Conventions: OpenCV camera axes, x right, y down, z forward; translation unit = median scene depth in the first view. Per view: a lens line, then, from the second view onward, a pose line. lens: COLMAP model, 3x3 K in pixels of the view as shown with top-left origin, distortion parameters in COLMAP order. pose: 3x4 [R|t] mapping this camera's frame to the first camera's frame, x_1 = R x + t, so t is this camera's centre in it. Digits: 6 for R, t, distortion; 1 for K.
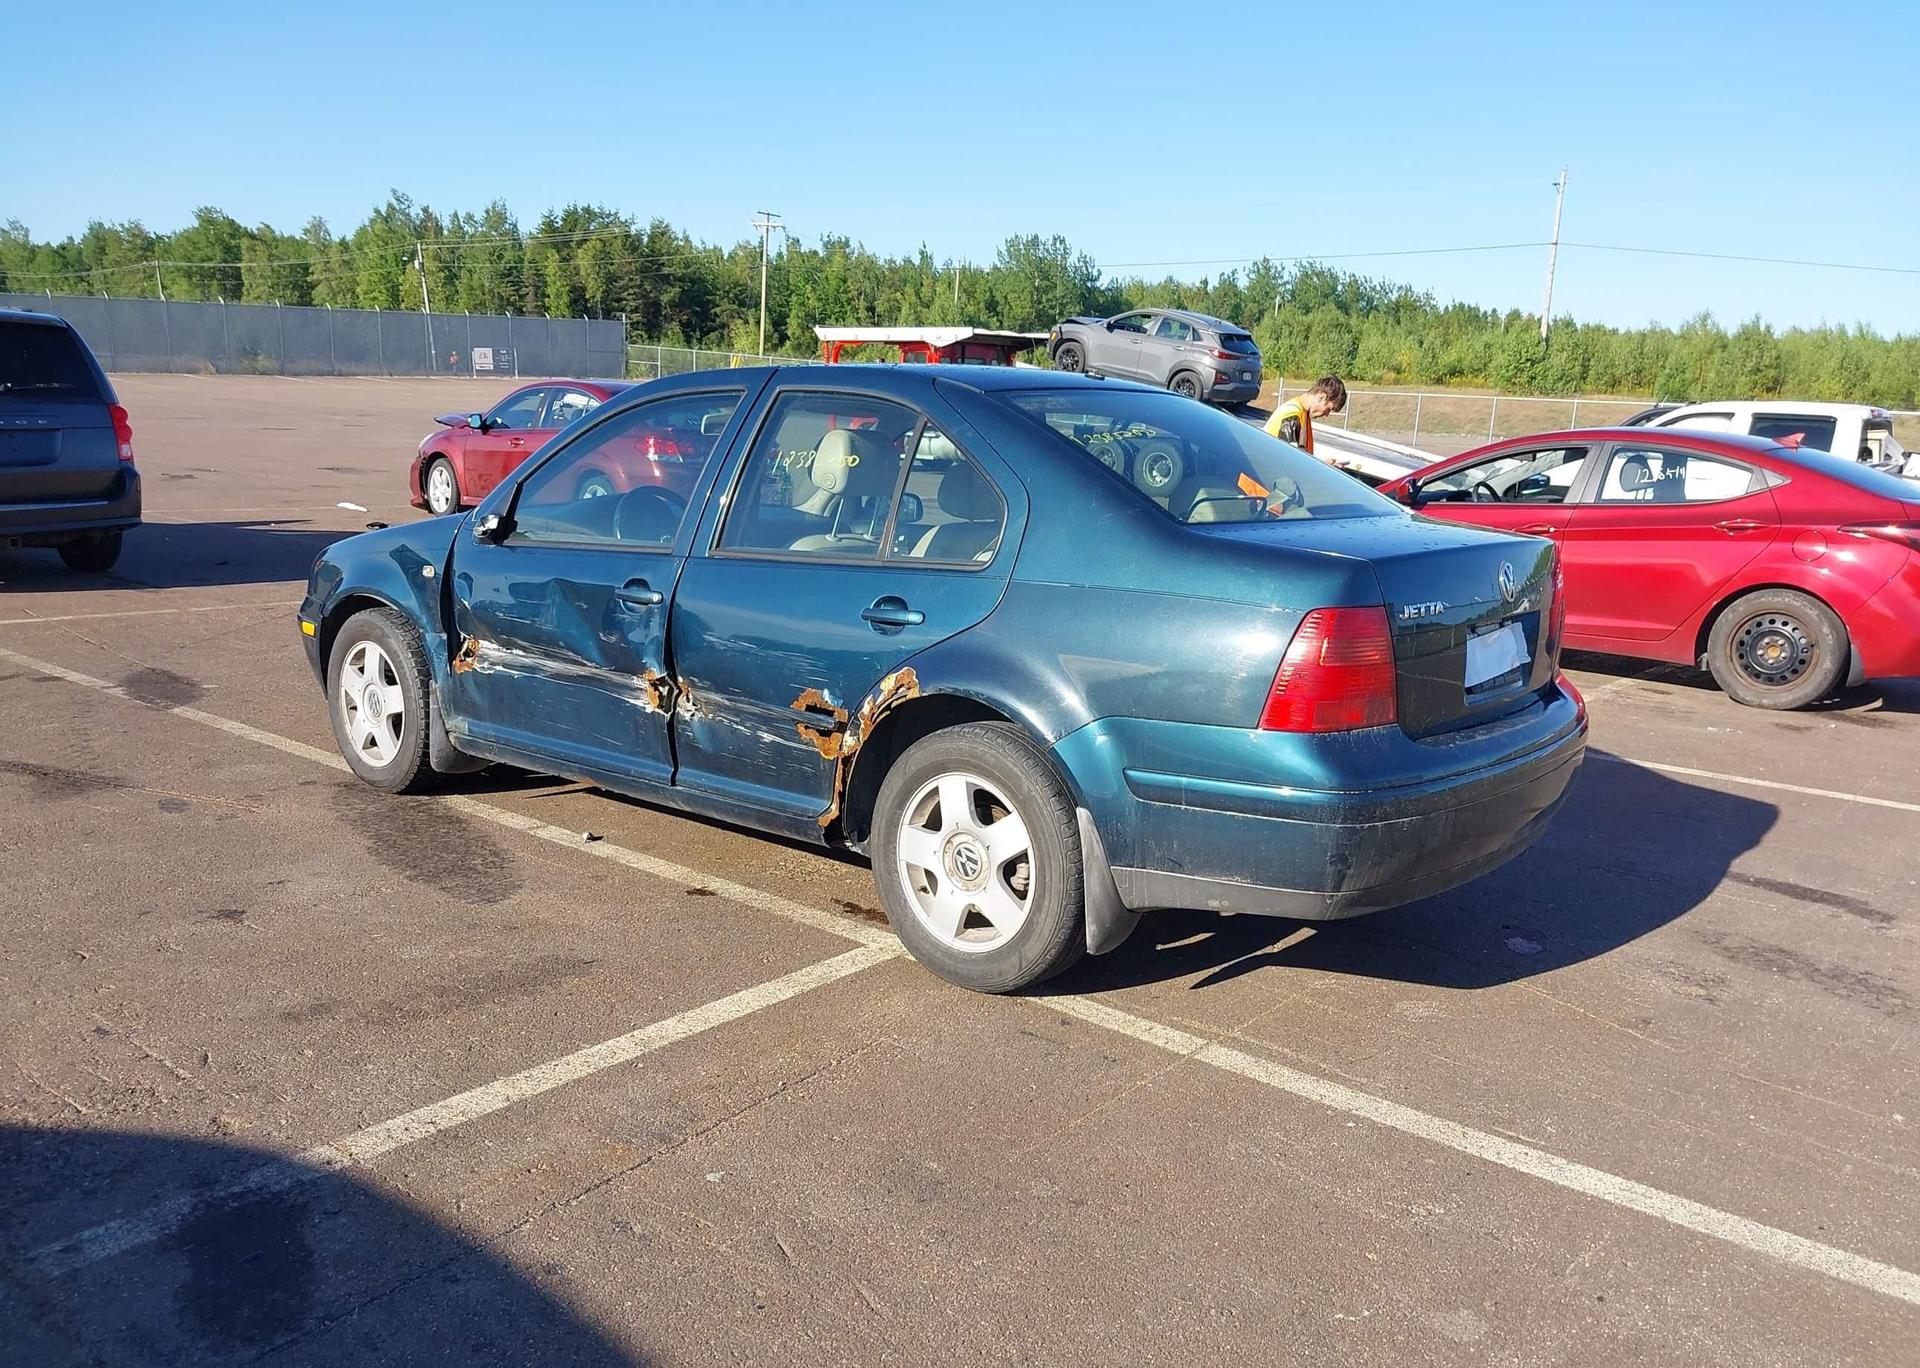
lens RADIAL K [[1516.3, 0, 954.2], [0, 1516.3, 688.7], [0, 0, 1]] dist [0.058642, -0.097245]
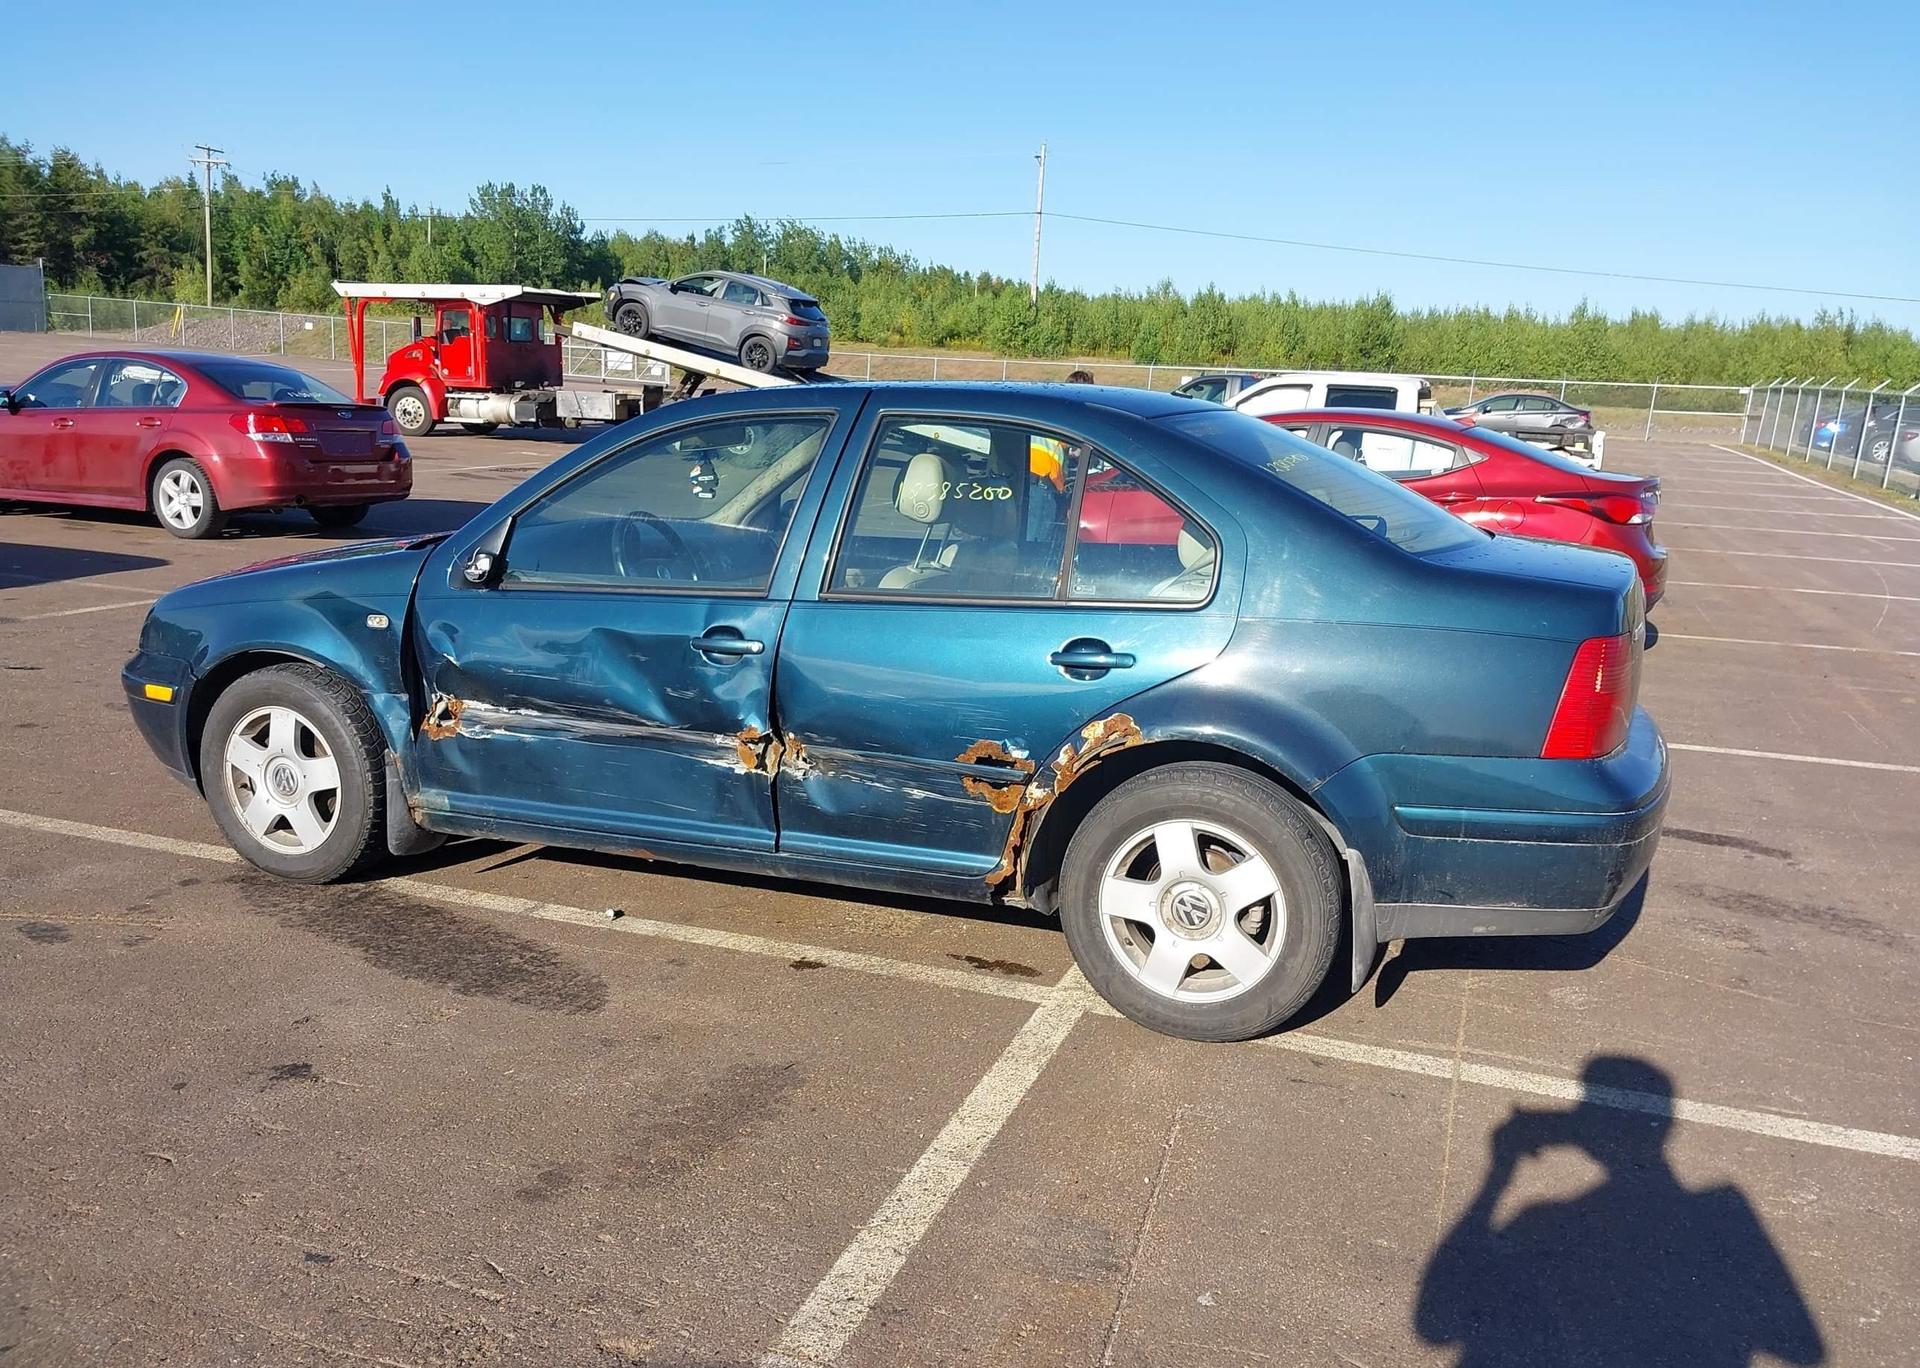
lens RADIAL K [[1516.3, 0, 963.1], [0, 1516.3, 680.5], [0, 0, 1]] dist [0.058642, -0.097245]
pose [[0.943991, -0.067390, 0.323017, -0.323980], [0.060096, 0.997663, 0.032513, -0.053966], [-0.324453, -0.011280, 0.945835, 0.099634]]
